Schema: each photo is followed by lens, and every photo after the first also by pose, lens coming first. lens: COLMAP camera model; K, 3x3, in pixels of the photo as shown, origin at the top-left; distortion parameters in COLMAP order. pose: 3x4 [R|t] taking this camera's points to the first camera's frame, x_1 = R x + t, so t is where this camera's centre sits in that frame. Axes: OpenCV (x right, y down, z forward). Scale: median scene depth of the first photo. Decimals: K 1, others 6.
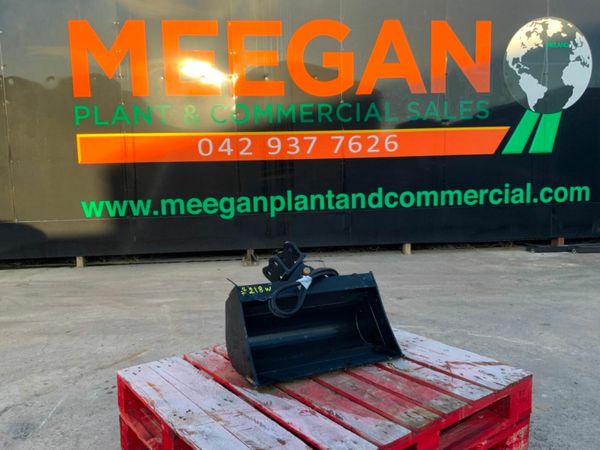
lens RADIAL K [[503.0, 0, 299.2], [0, 503.0, 222.9], [0, 0, 1]] dist [0.010307, -0.037889]
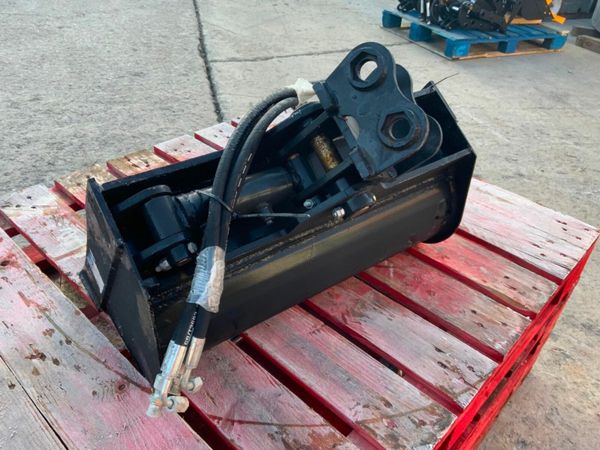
lens RADIAL K [[503.0, 0, 300.5], [0, 503.0, 226.9], [0, 0, 1]] dist [0.010307, -0.037889]
pose [[-0.985713, 0.068000, -0.154099, 0.073166], [-0.052011, 0.747294, 0.662455, -0.077793], [0.160204, 0.661005, -0.733081, 1.263080]]
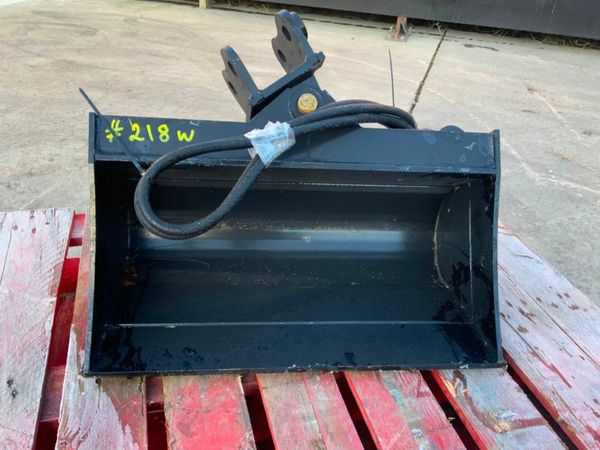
lens RADIAL K [[503.0, 0, 297.5], [0, 503.0, 225.0], [0, 0, 1]] dist [0.010307, -0.037889]
pose [[0.927783, 0.263969, -0.263703, 0.124118], [-0.120539, 0.880900, 0.457696, 0.004636], [0.353113, -0.392856, 0.849103, 0.611006]]
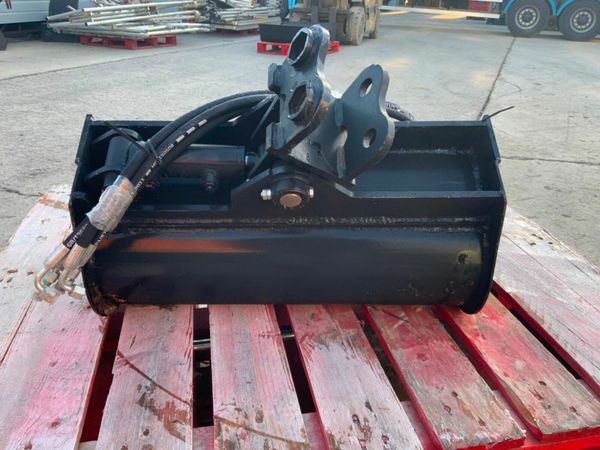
lens RADIAL K [[503.0, 0, 298.5], [0, 503.0, 227.8], [0, 0, 1]] dist [0.010307, -0.037889]
pose [[-0.894272, -0.196021, 0.402310, -0.156266], [0.036758, 0.863759, 0.502563, -0.010569], [-0.446012, 0.464216, -0.765230, 1.267980]]
